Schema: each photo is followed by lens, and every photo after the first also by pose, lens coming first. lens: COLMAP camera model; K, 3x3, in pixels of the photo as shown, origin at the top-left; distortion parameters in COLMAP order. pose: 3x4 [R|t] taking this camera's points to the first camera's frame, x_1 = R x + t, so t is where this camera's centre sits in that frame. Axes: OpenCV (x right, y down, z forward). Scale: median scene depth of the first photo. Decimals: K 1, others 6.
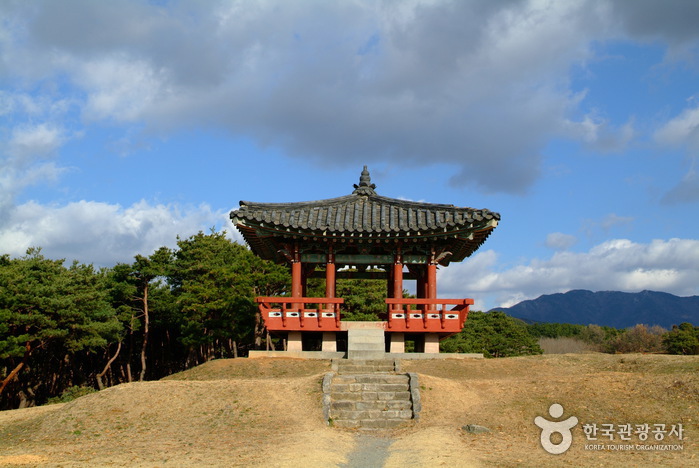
lens RADIAL K [[965.7, 0, 349.5], [0, 965.7, 234.0], [0, 0, 1]] dist [-0.006375, 0.052939]
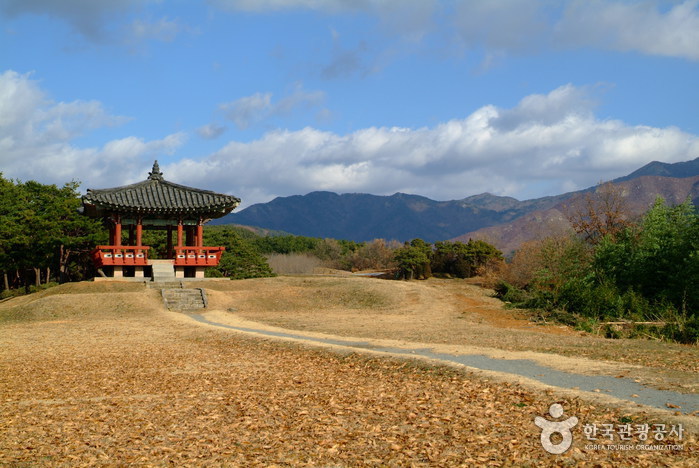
lens RADIAL K [[1148.8, 0, 349.5], [0, 1148.8, 234.0], [0, 0, 1]] dist [0.008375, 0.027923]
pose [[0.966145, 0.000420, 0.258000, -0.187377], [-0.023891, 0.995848, 0.087843, -0.141716], [-0.256892, -0.091033, 0.962143, -1.042892]]
